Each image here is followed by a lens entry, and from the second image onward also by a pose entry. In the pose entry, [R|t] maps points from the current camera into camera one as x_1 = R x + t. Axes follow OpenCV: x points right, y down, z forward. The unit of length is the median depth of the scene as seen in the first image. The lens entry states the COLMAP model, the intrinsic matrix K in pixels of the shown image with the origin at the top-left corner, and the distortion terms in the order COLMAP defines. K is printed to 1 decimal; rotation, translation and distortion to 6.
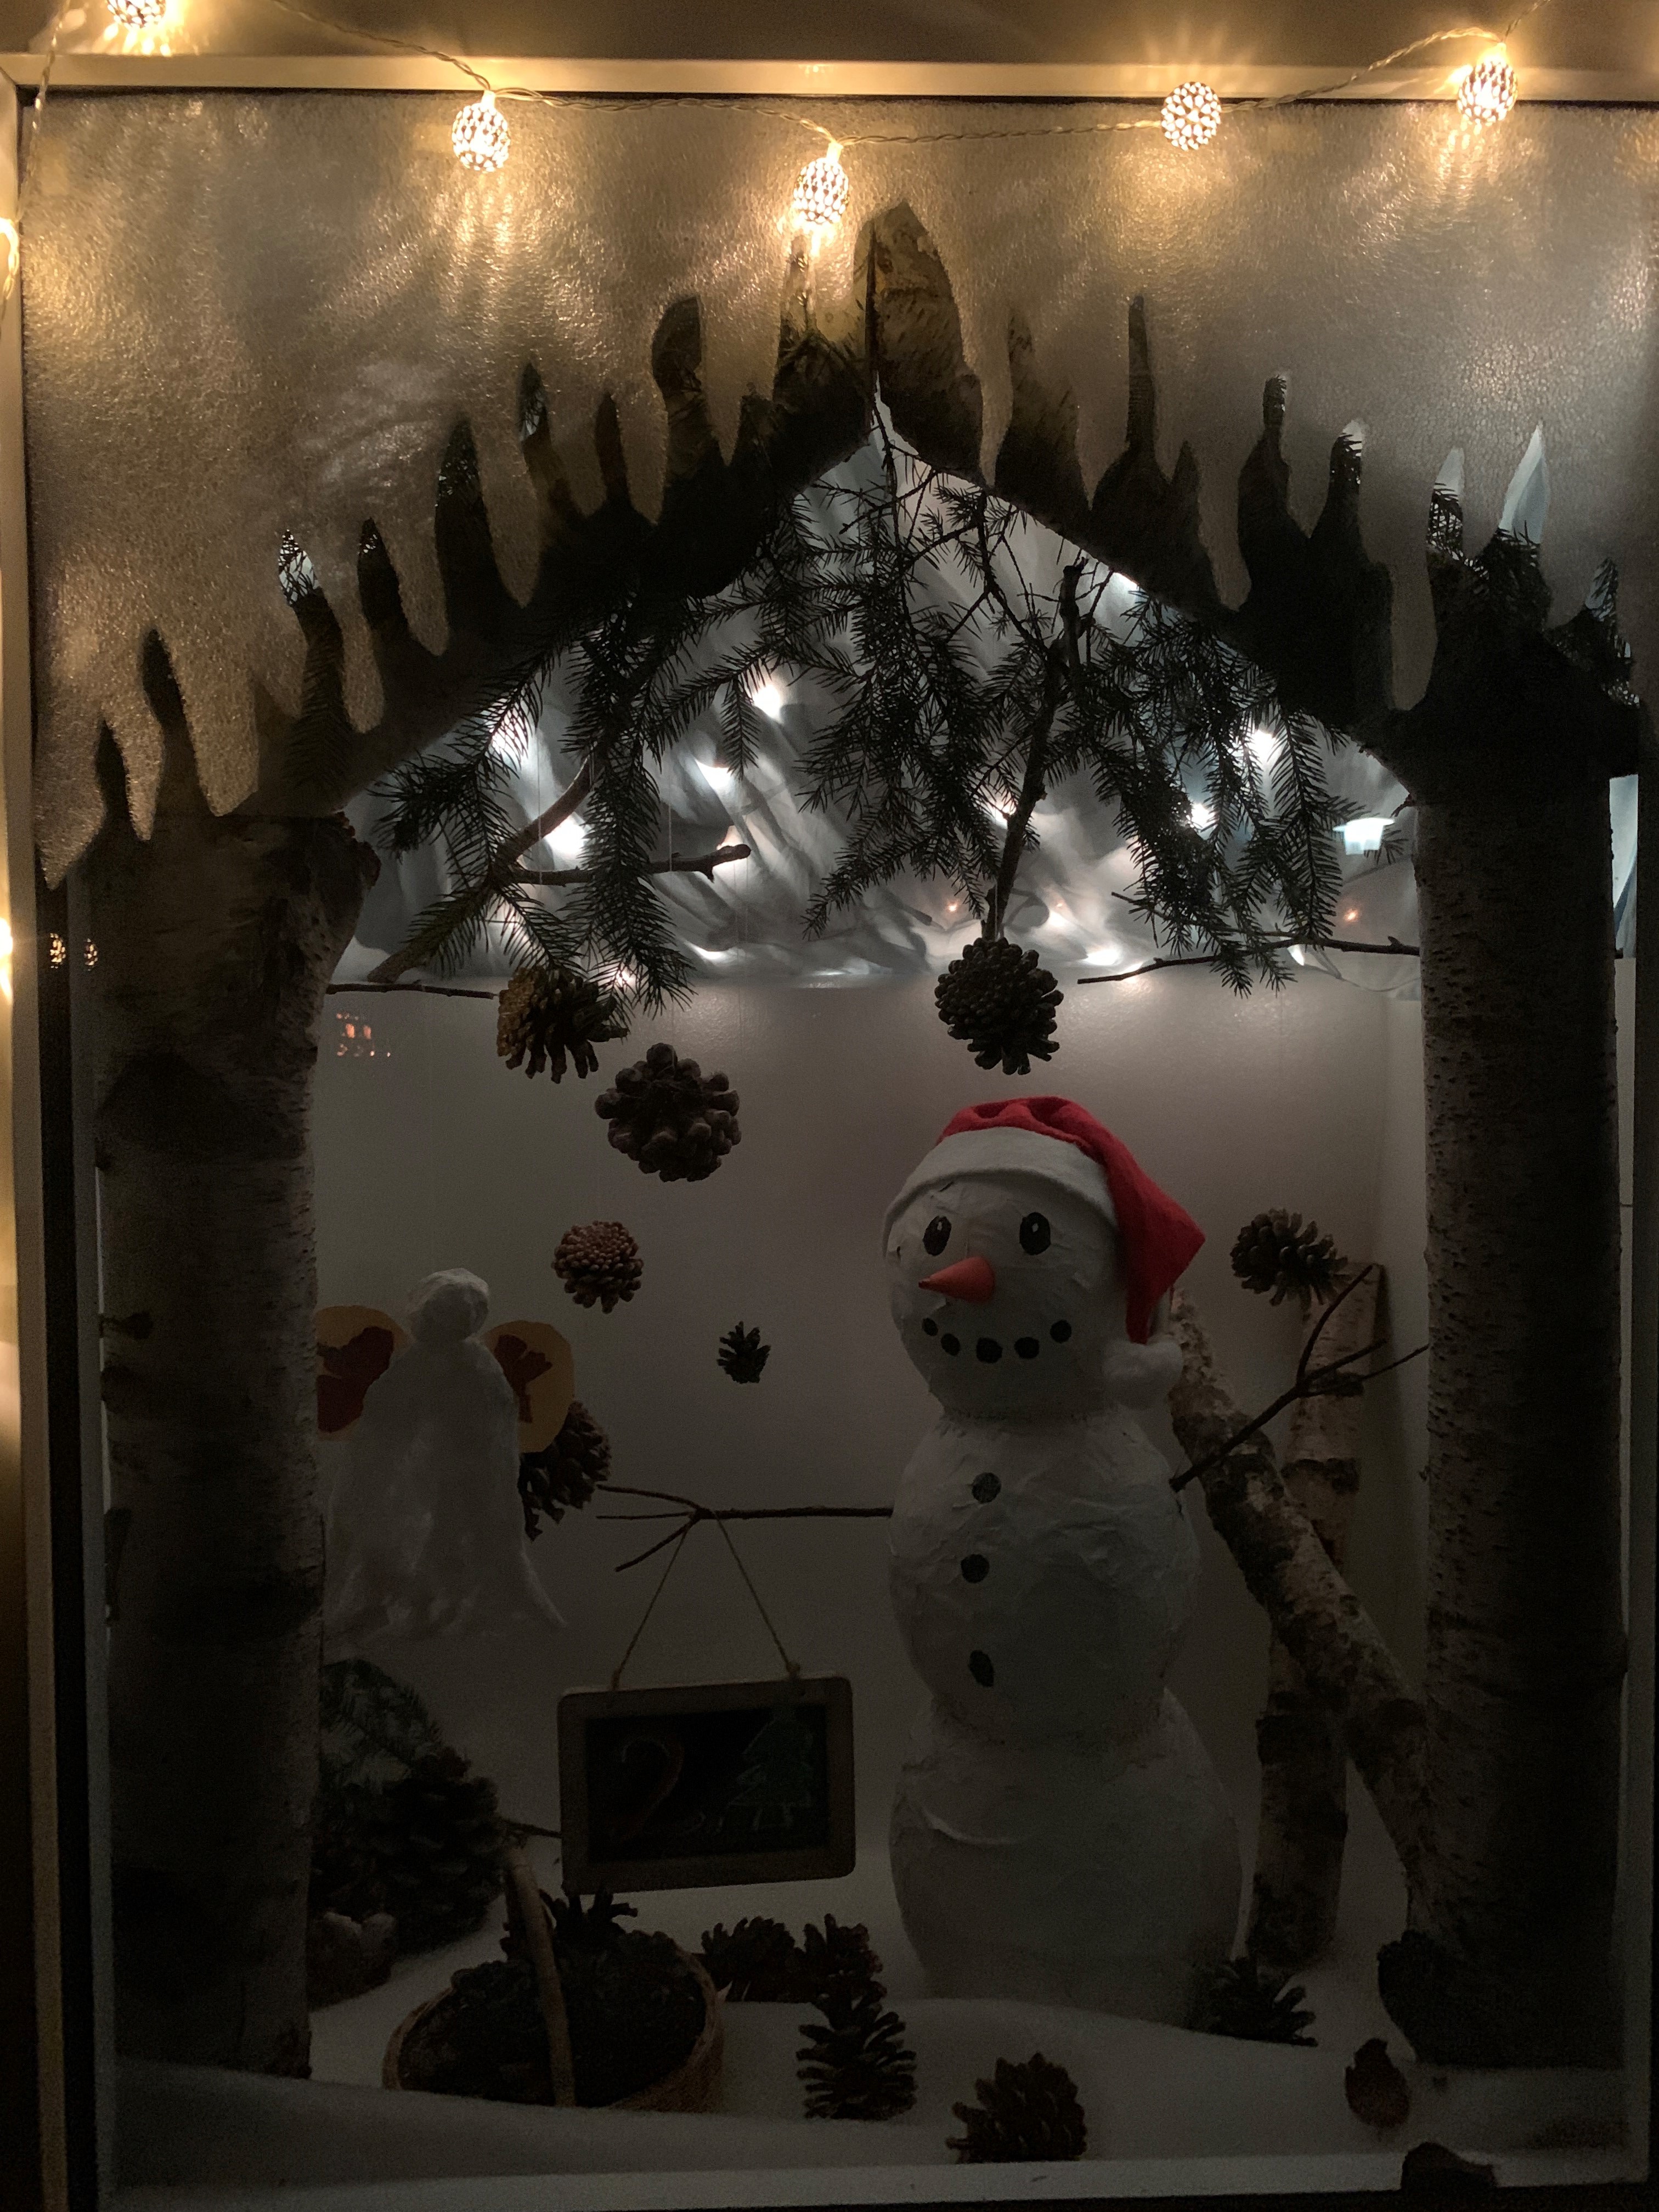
lens RADIAL K [[1696.7, 0, 829.5], [0, 1696.7, 1106.0], [0, 0, 1]] dist [-0.000504, -0.002202]
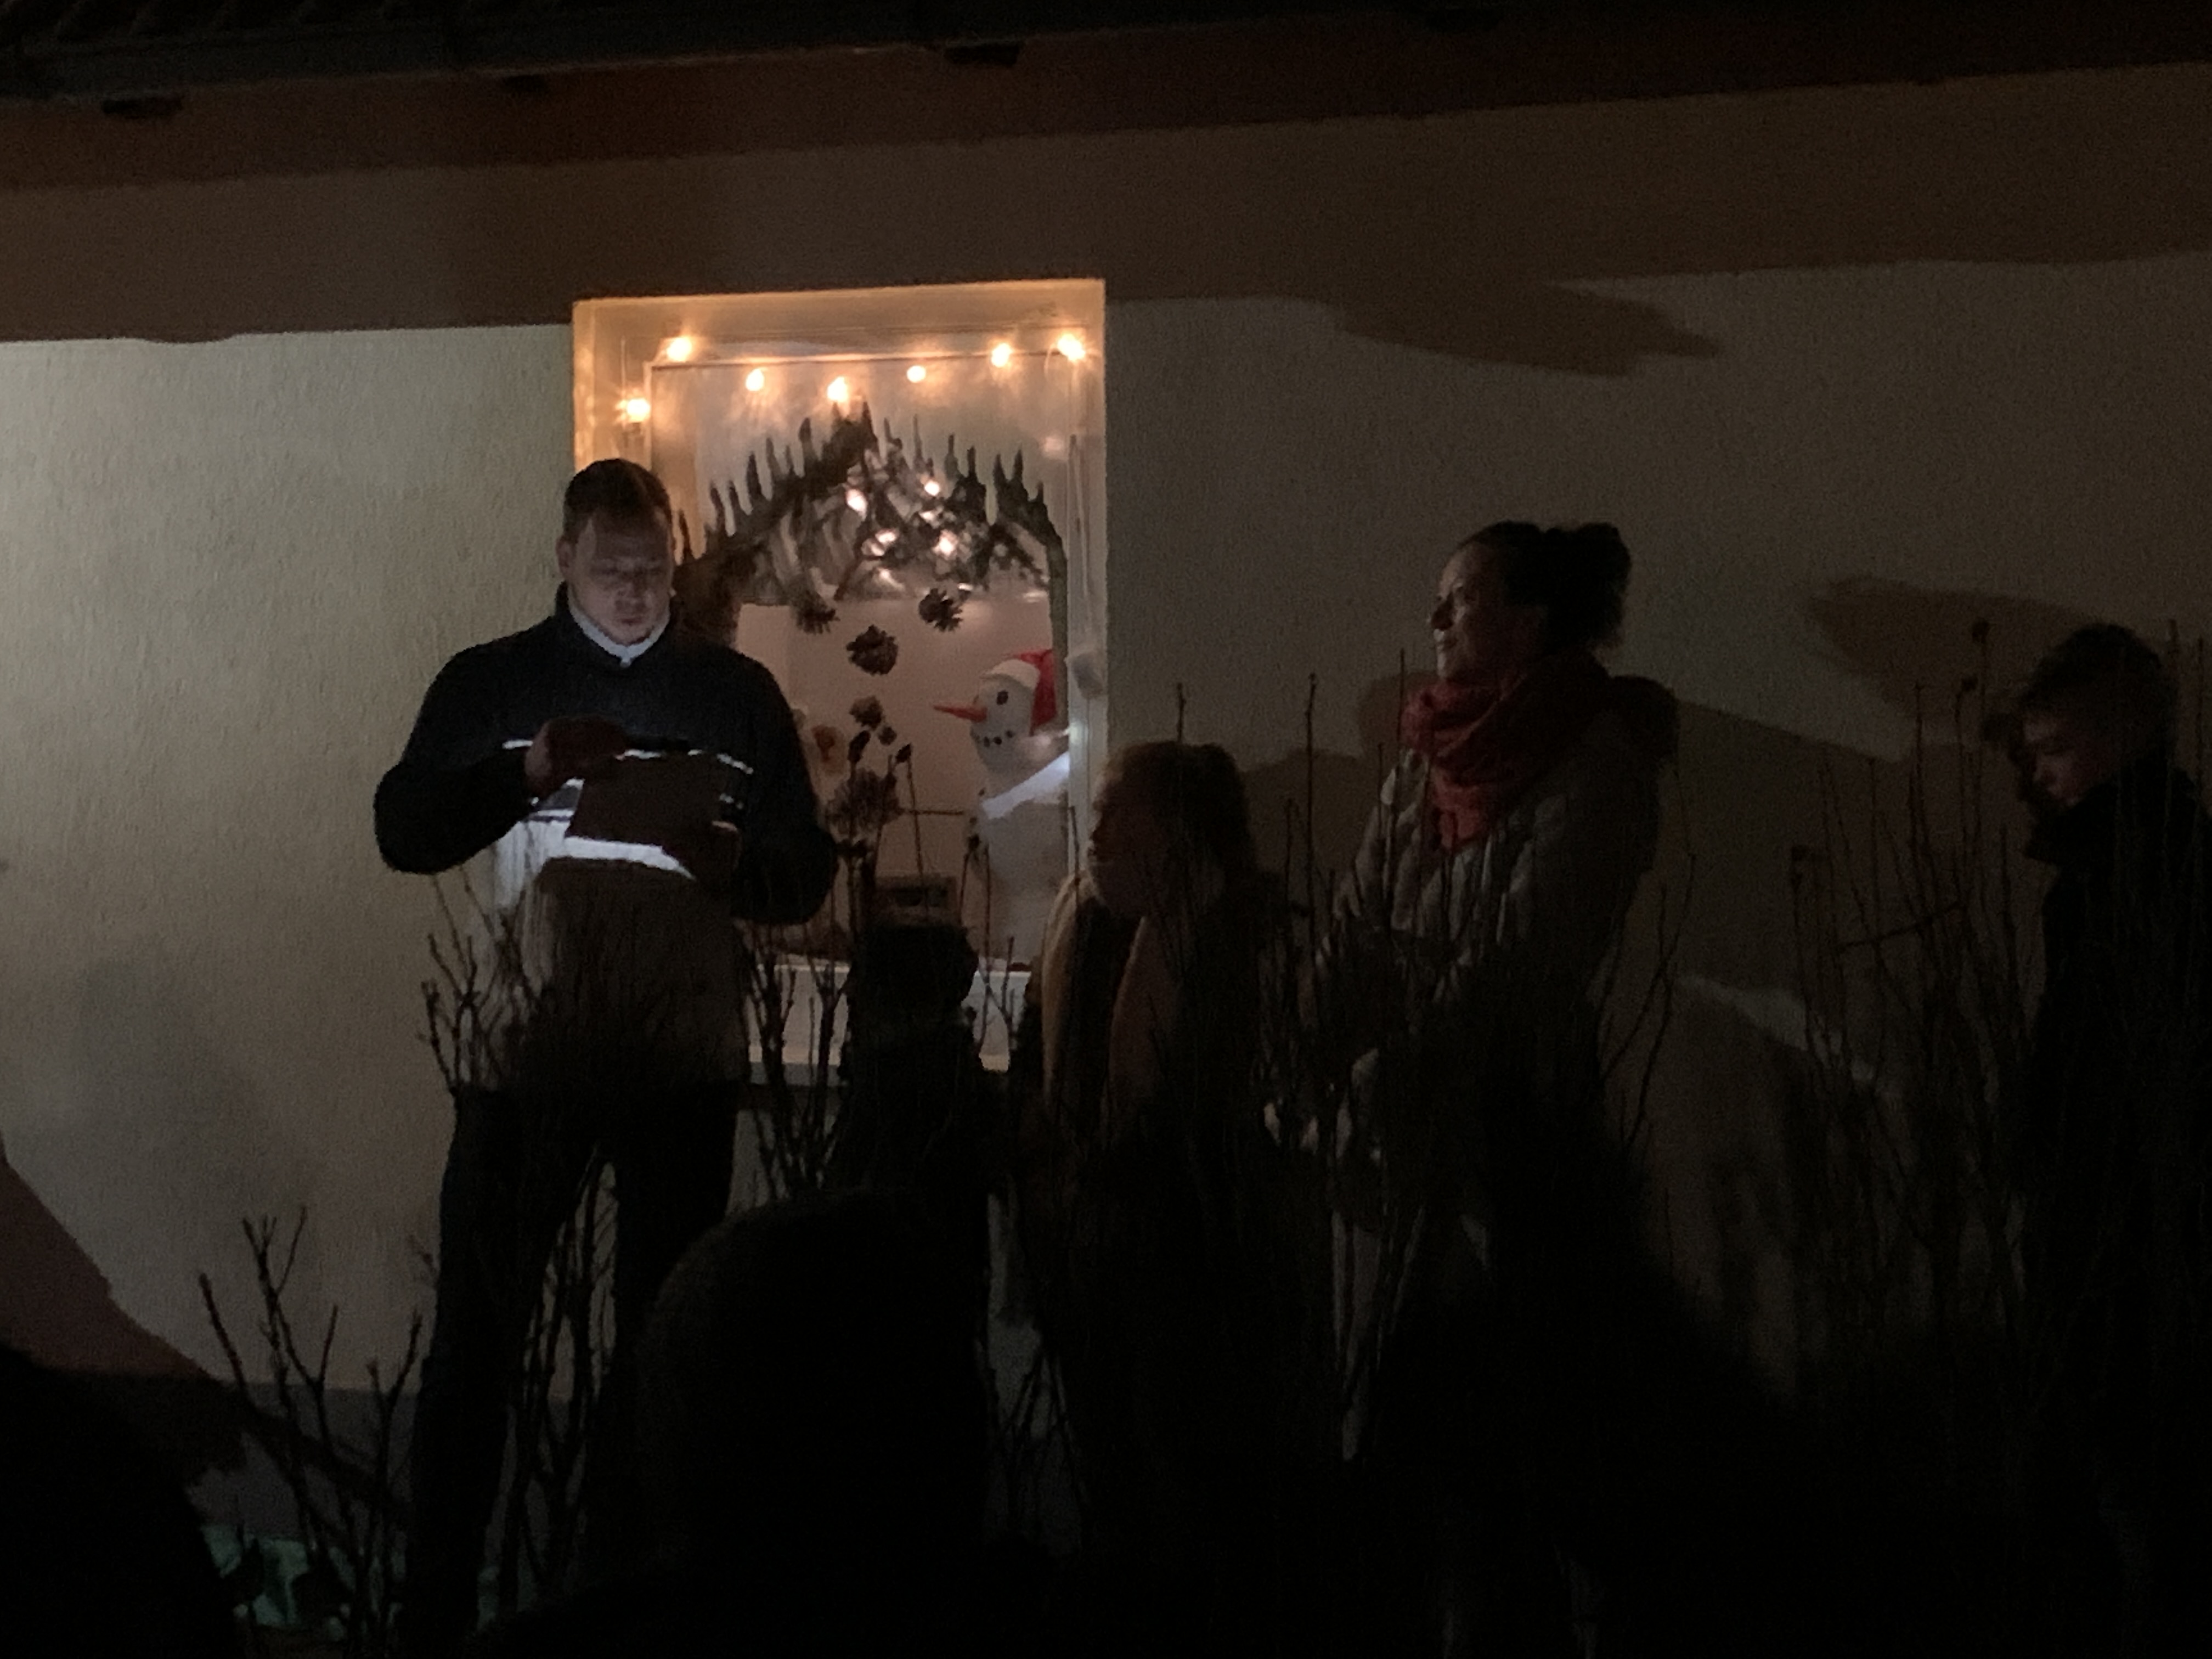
lens RADIAL K [[4037.1, 0, 1106.0], [0, 4037.1, 829.5], [0, 0, 1]] dist [0.068368, 0.245045]
pose [[0.908569, 0.020102, -0.417250, 3.360379], [-0.023289, 0.999726, -0.002548, 0.341119], [0.417085, 0.012032, 0.908788, -5.374849]]
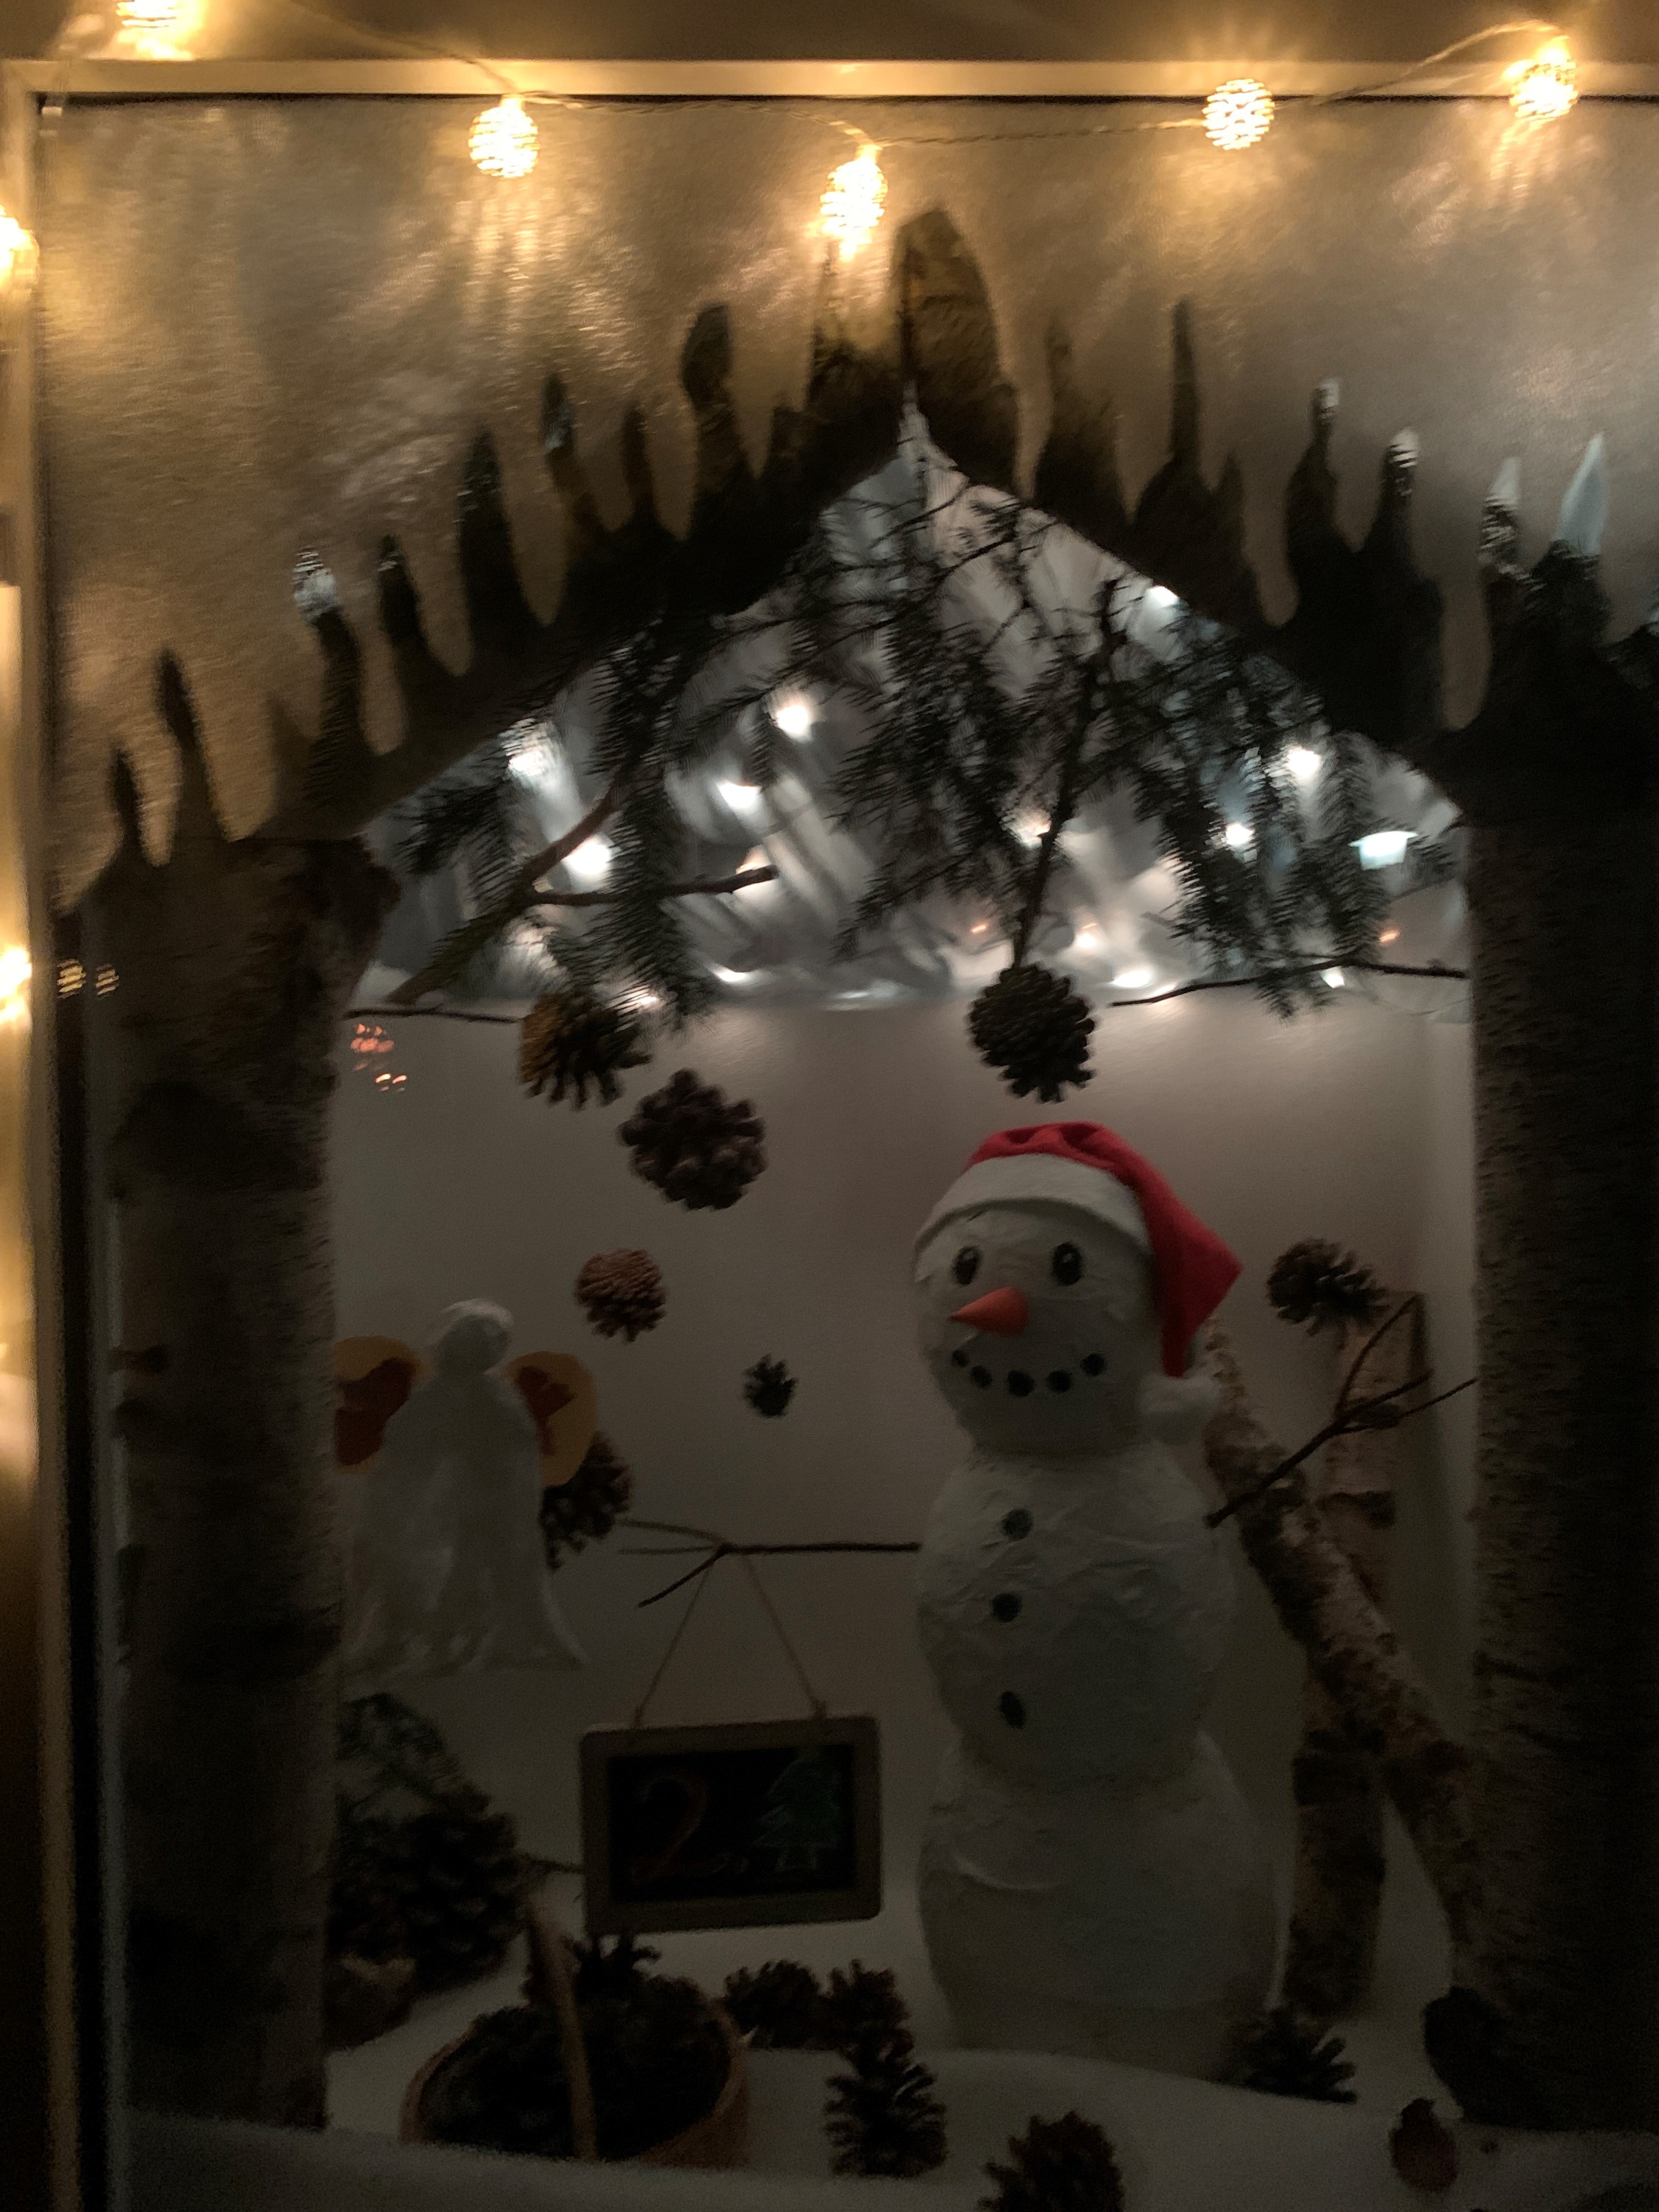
lens RADIAL K [[1691.1, 0, 818.9], [0, 1691.1, 1118.1], [0, 0, 1]] dist [-0.002443, 0.000753]
pose [[0.999854, 0.001533, -0.017036, -0.006452], [-0.001562, 0.999997, -0.001679, -0.008314], [0.017034, 0.001705, 0.999853, 0.028341]]
